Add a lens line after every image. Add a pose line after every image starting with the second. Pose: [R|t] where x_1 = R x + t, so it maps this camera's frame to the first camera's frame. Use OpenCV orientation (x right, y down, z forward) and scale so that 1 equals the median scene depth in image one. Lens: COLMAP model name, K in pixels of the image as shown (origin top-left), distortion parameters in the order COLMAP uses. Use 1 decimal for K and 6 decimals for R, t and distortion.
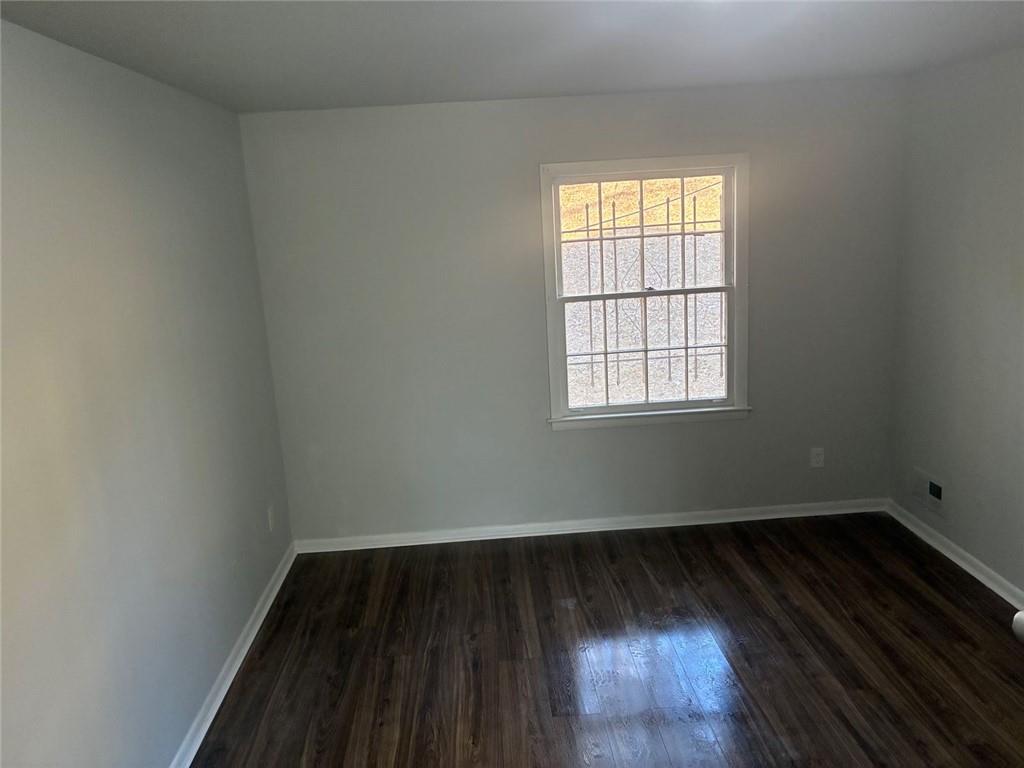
lens RADIAL K [[773.6, 0, 509.4], [0, 773.6, 383.9], [0, 0, 1]] dist [0.054441, -0.058947]
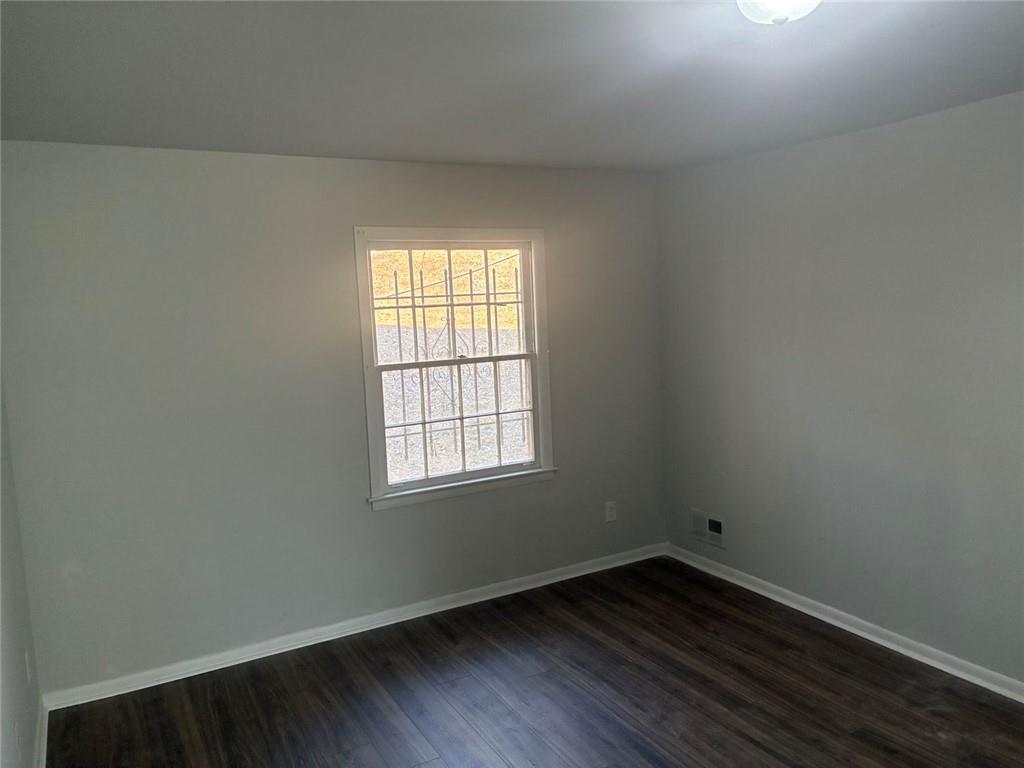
lens RADIAL K [[773.6, 0, 516.0], [0, 773.6, 386.5], [0, 0, 1]] dist [0.054441, -0.058947]
pose [[0.893511, -0.030854, 0.447981, -0.207843], [0.089132, 0.989972, -0.109593, 0.031997], [-0.440107, 0.137852, 0.887301, 0.091707]]
